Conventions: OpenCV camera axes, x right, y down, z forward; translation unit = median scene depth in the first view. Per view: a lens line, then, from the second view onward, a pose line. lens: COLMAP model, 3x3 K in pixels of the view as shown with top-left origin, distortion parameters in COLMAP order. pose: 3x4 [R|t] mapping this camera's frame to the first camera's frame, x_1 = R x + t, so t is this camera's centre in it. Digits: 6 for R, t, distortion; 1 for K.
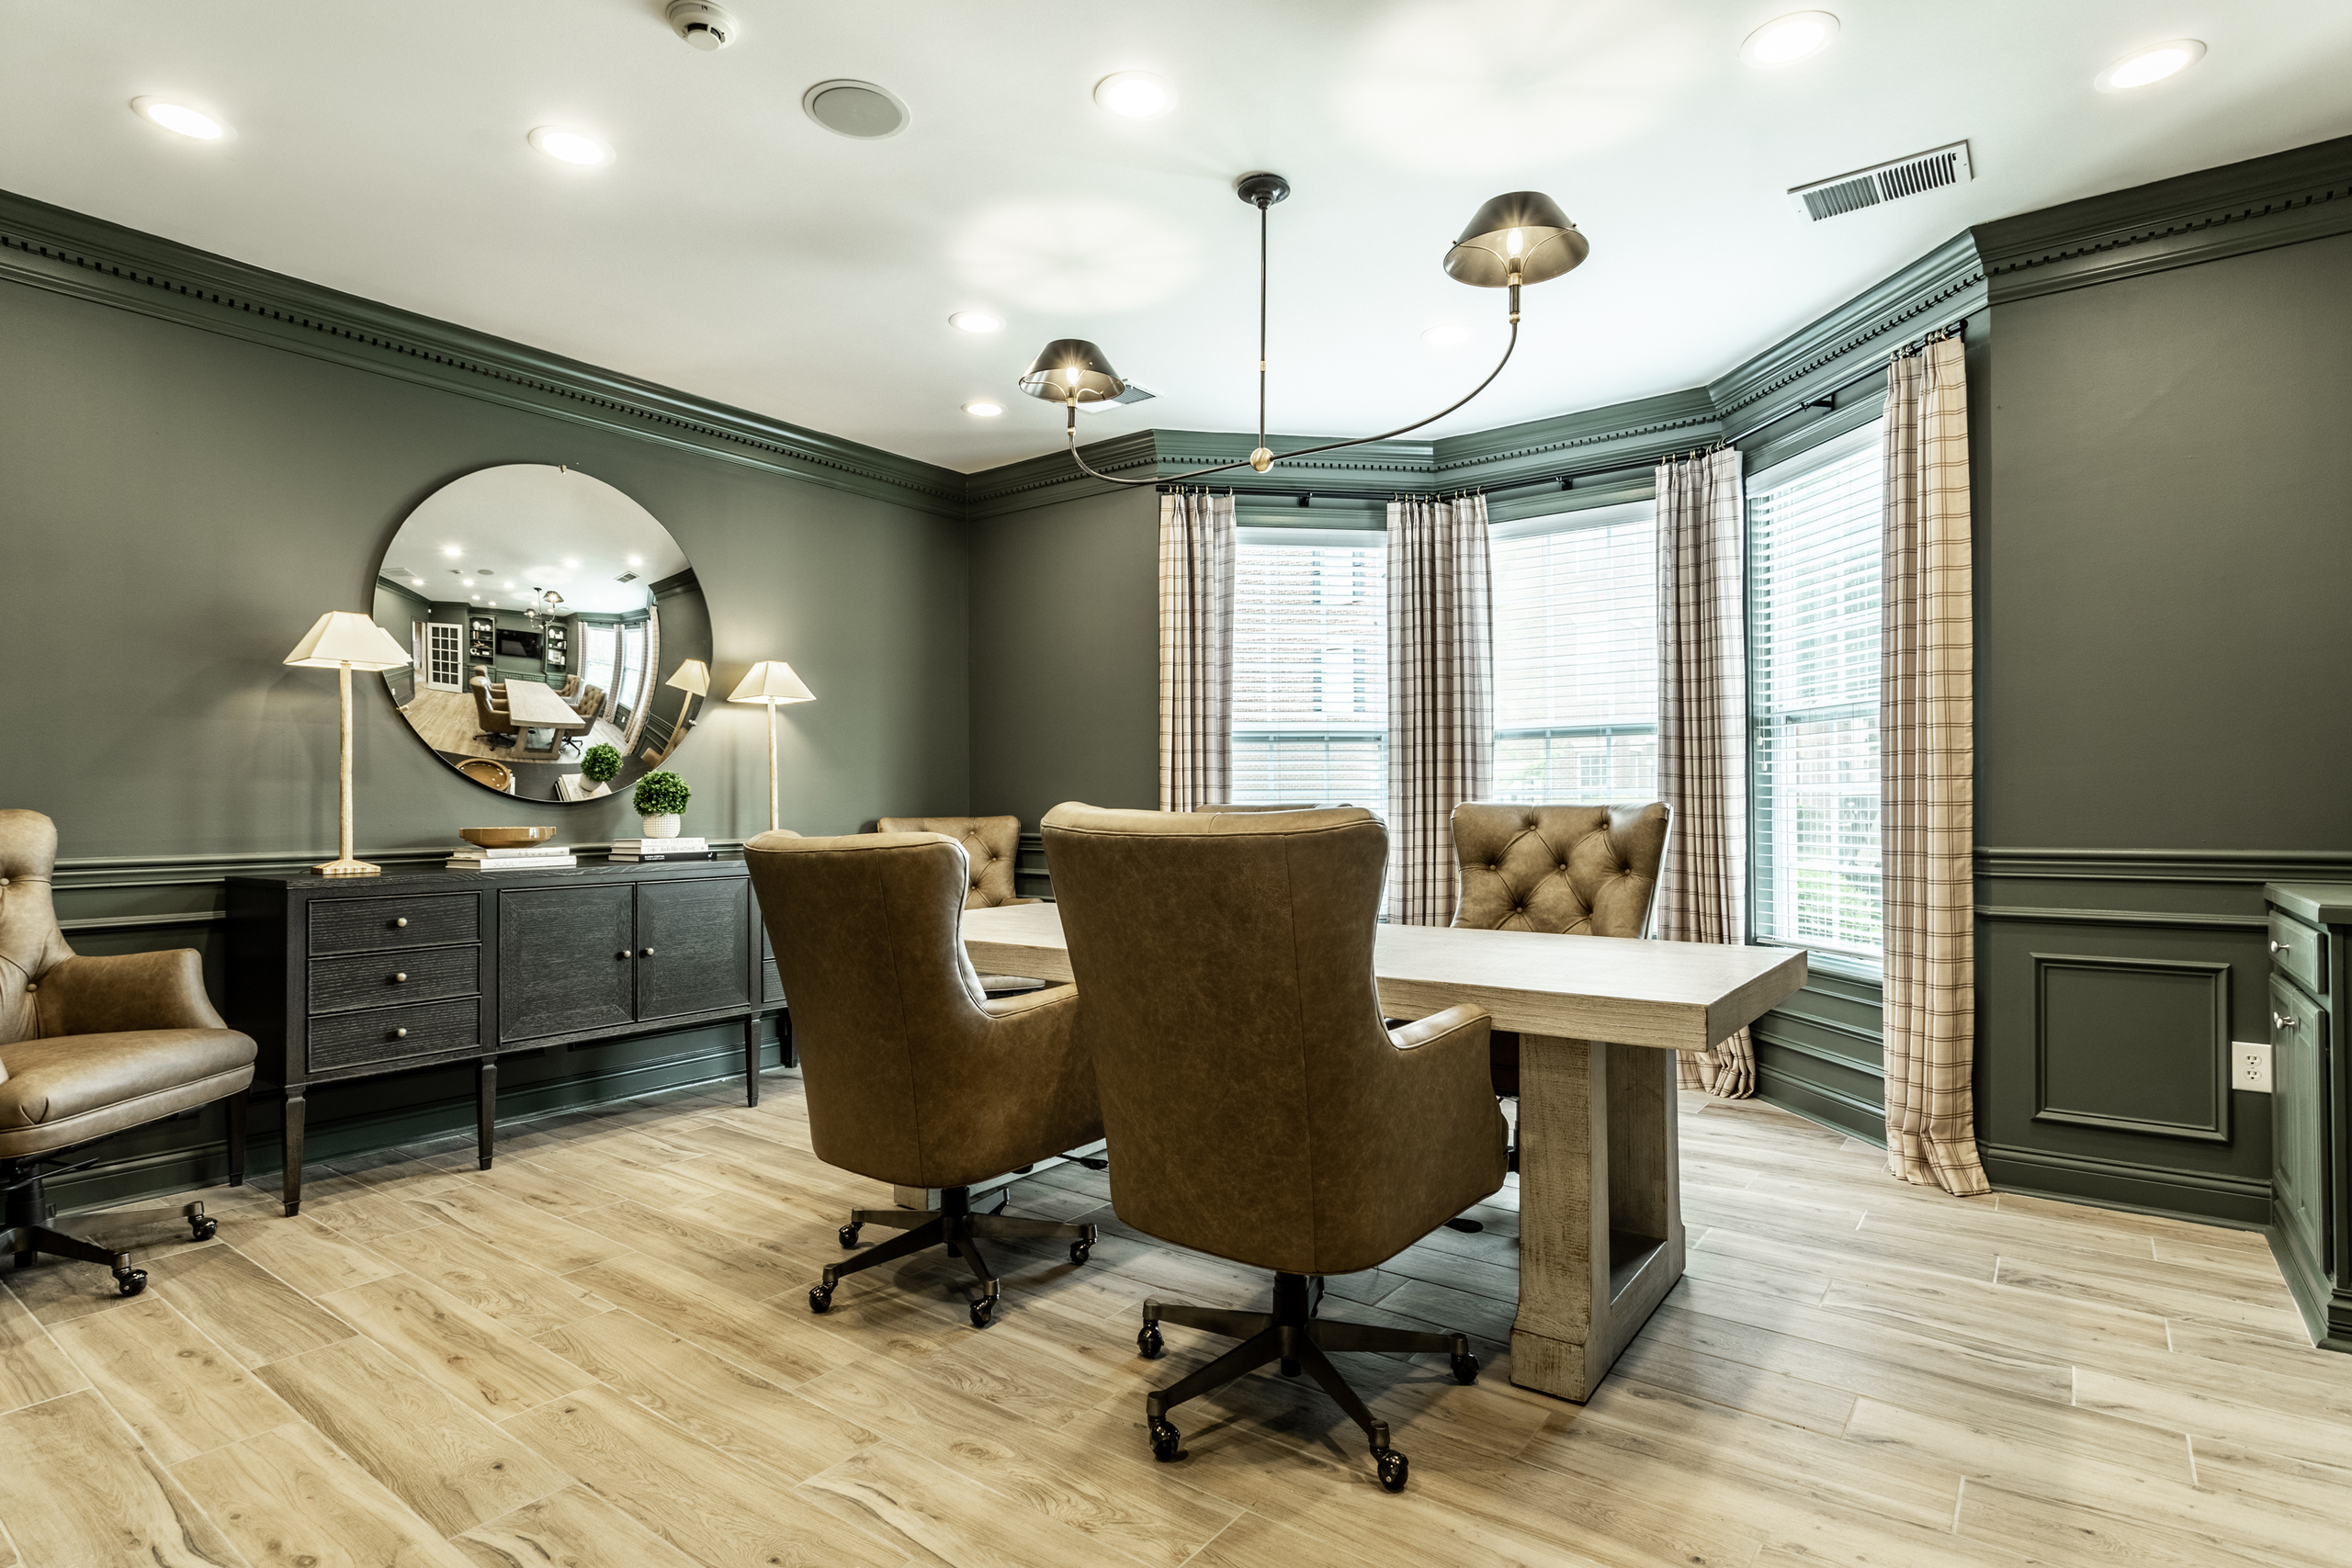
lens RADIAL K [[1201.3, 0, 1159.7], [0, 1201.3, 789.5], [0, 0, 1]] dist [0.001931, 0.004299]
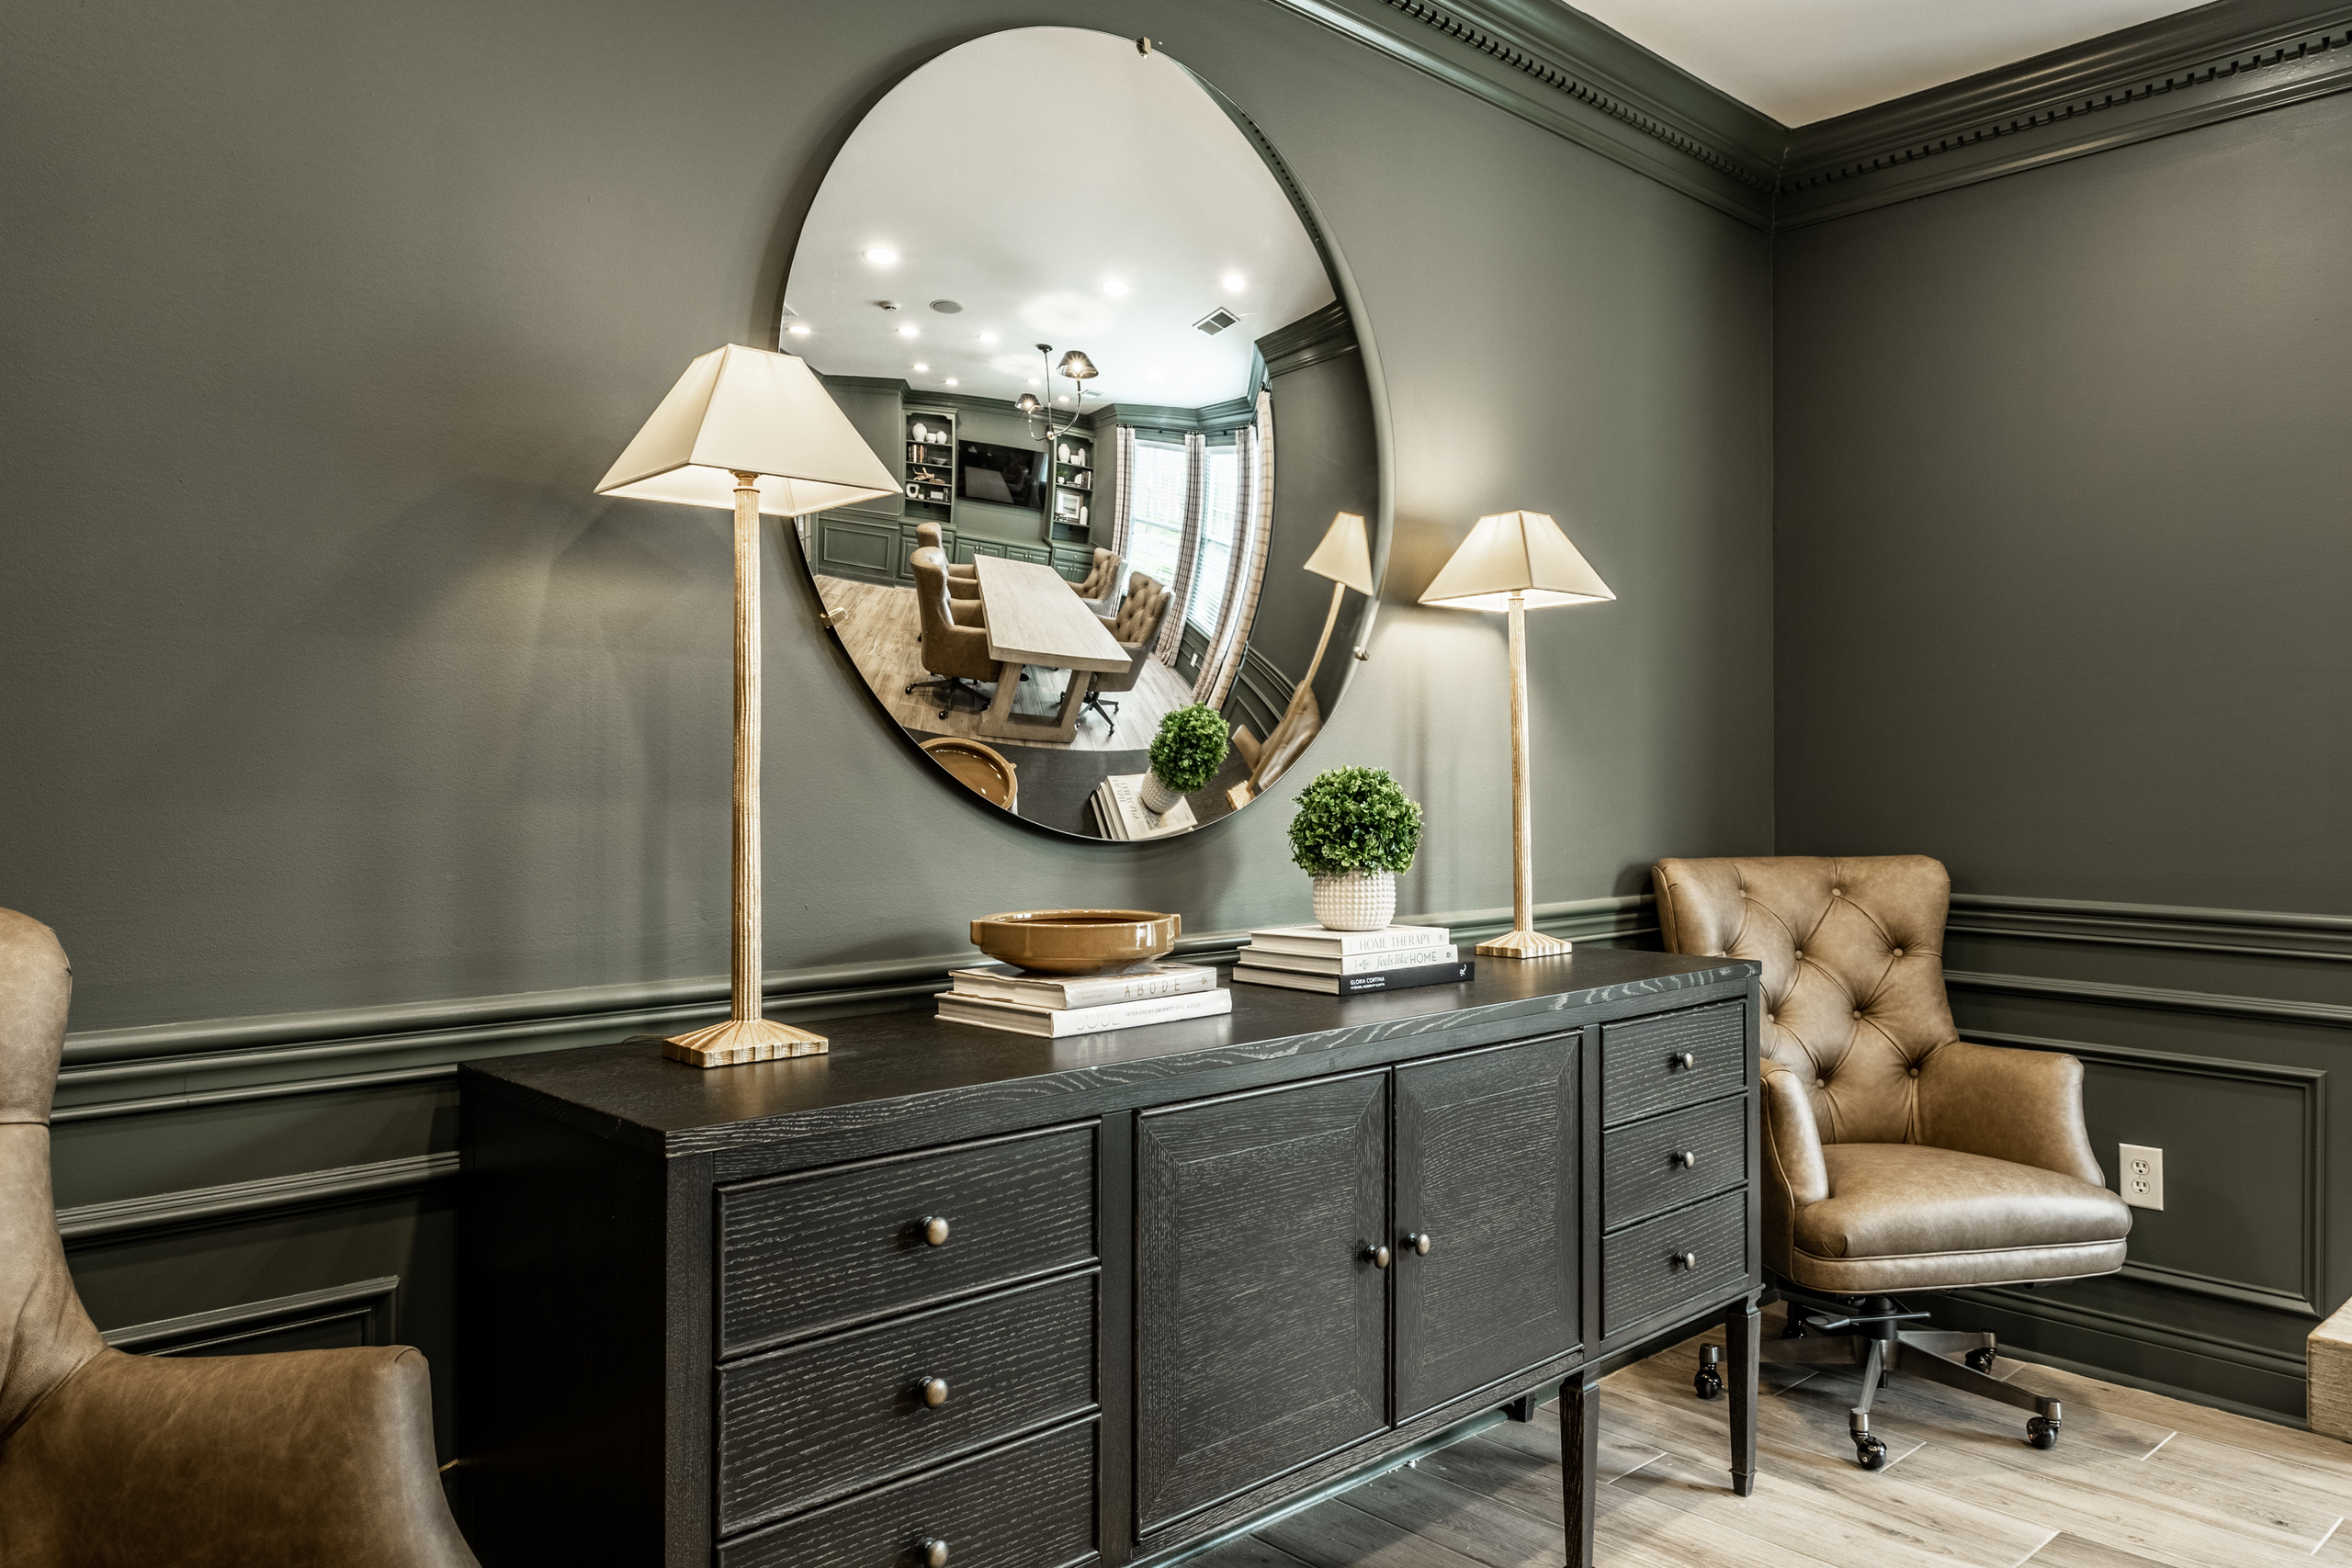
lens RADIAL K [[1601.8, 0, 1181.2], [0, 1601.8, 776.6], [0, 0, 1]] dist [-0.007538, -0.007652]
pose [[0.987491, 0.004286, -0.157620, -0.385837], [-0.002624, 0.999939, 0.010753, -0.018188], [0.157657, -0.010205, 0.987441, 0.444297]]
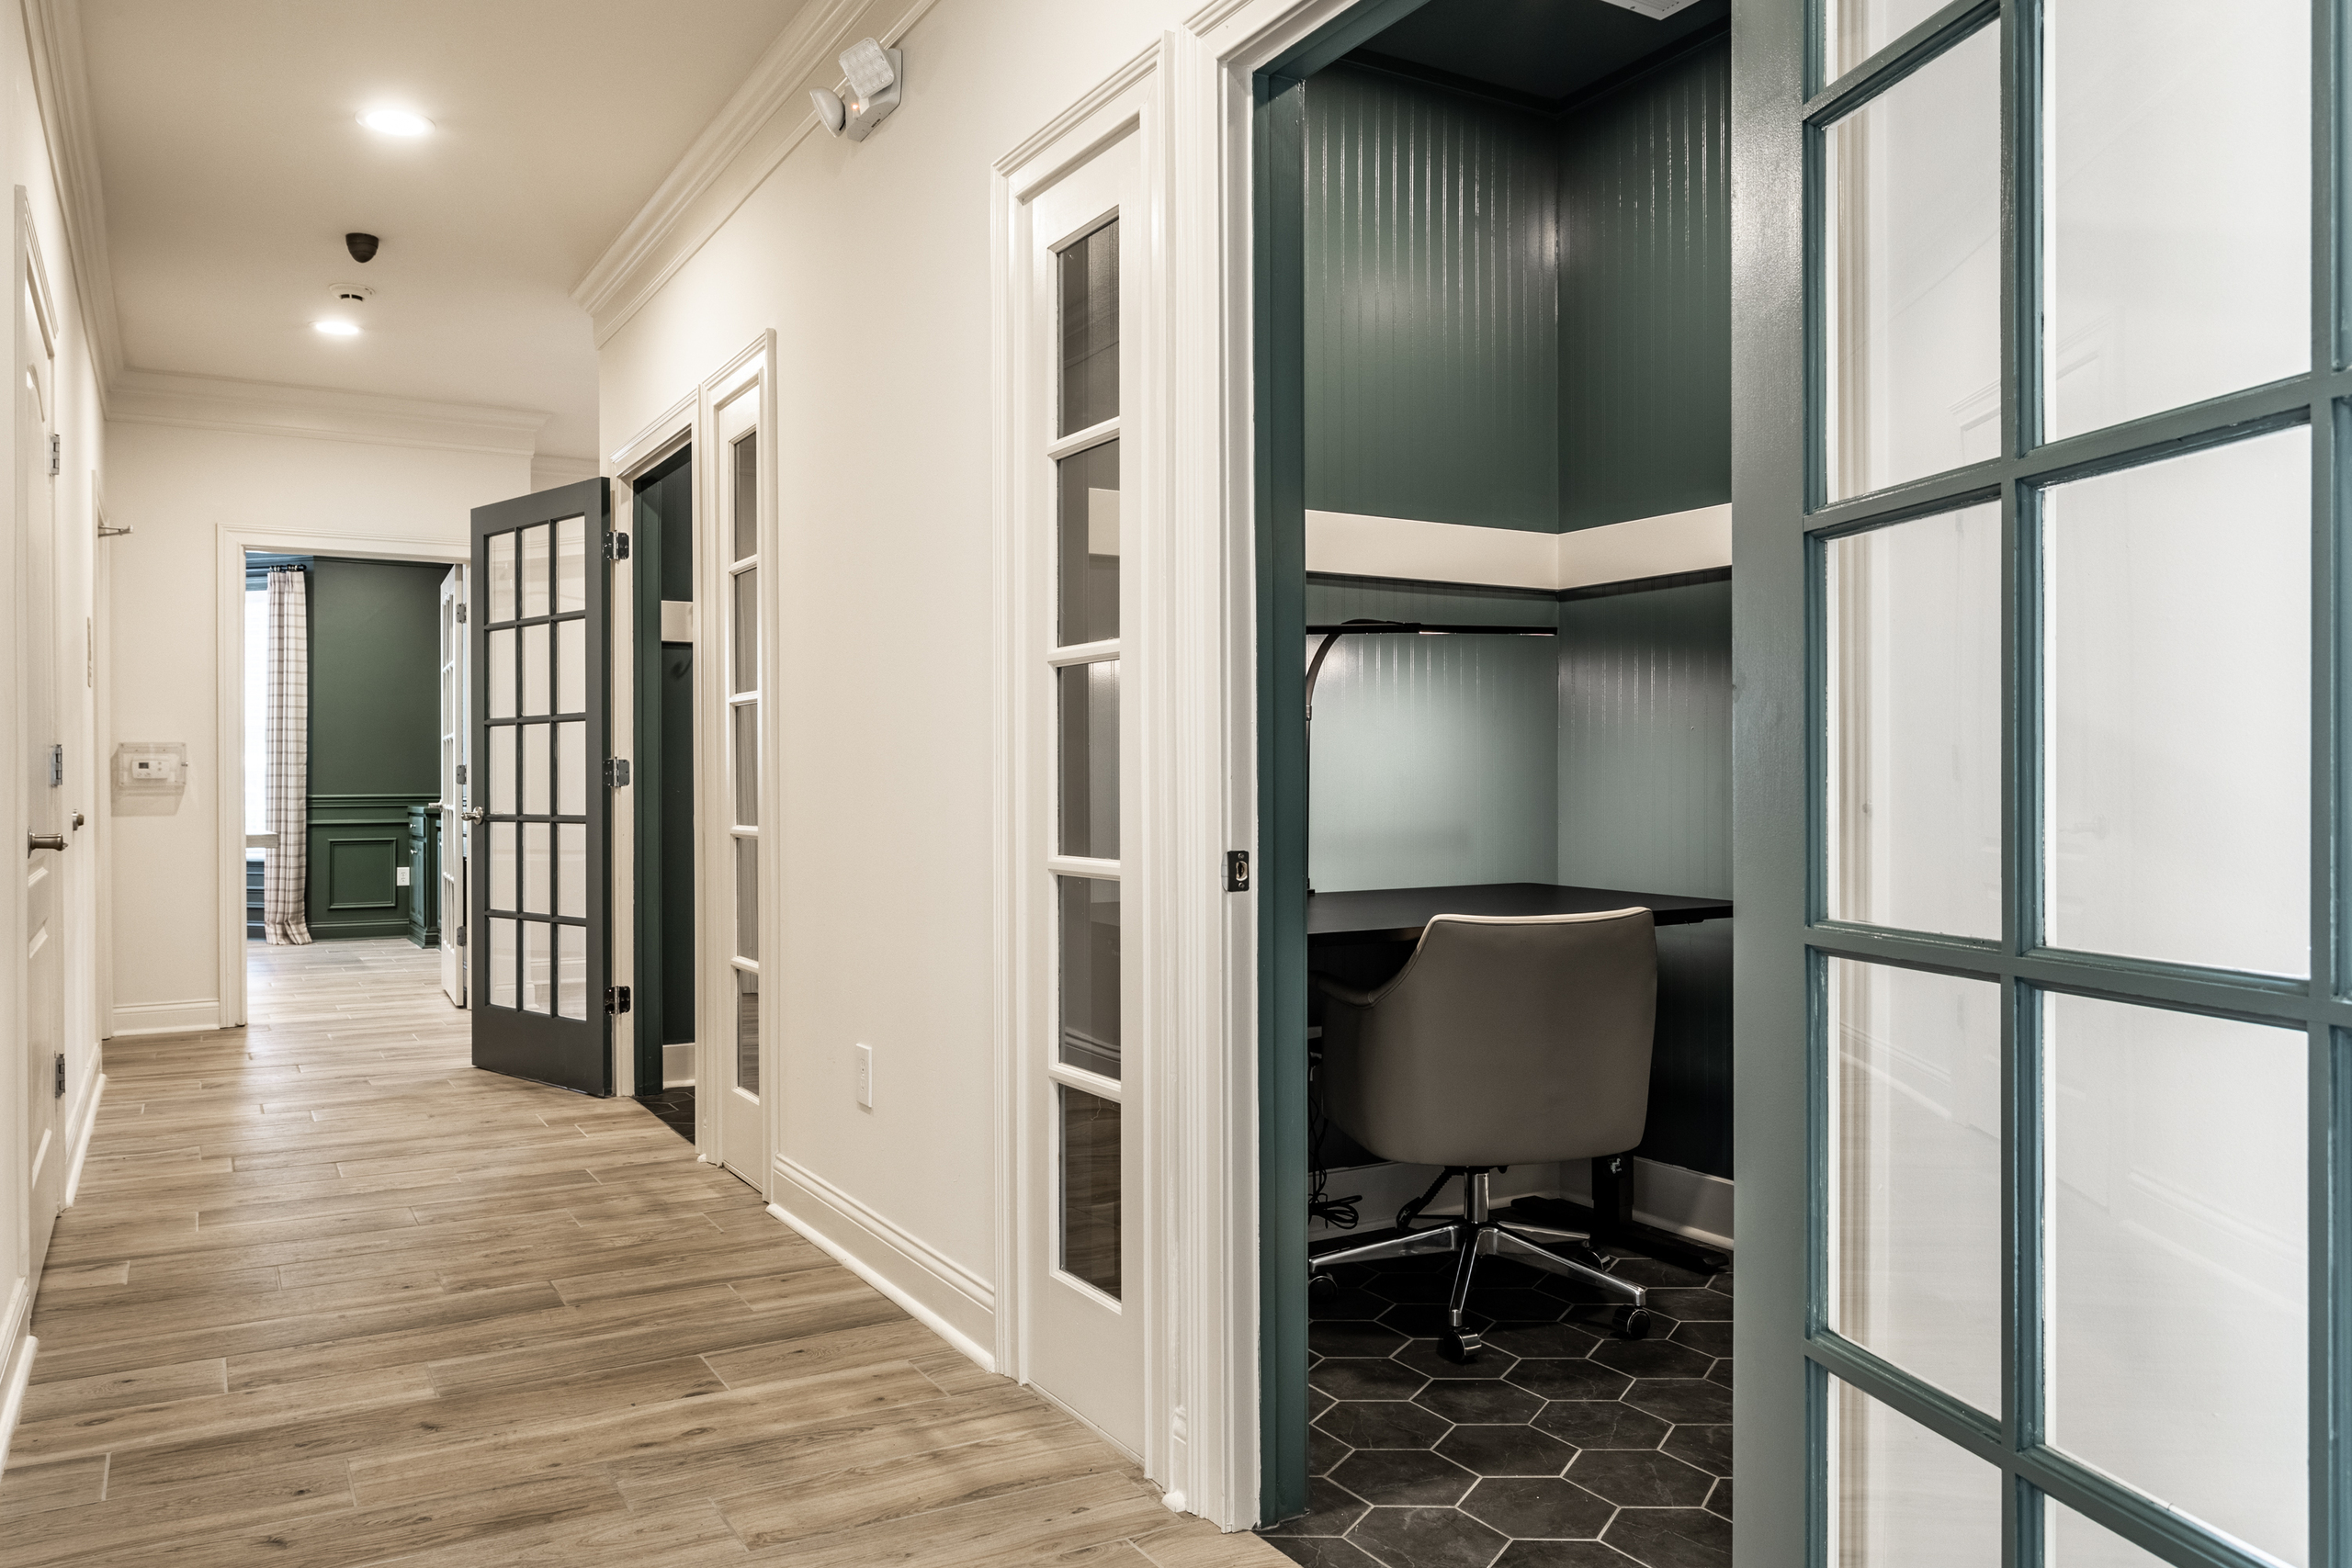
lens RADIAL K [[1674.5, 0, 1175.0], [0, 1674.5, 781.8], [0, 0, 1]] dist [-0.001036, -0.000205]
pose [[0.376374, -0.000711, 0.926468, -1.261861], [-0.008934, 0.999950, 0.004397, -0.004205], [-0.926425, -0.009932, 0.376349, -1.320880]]
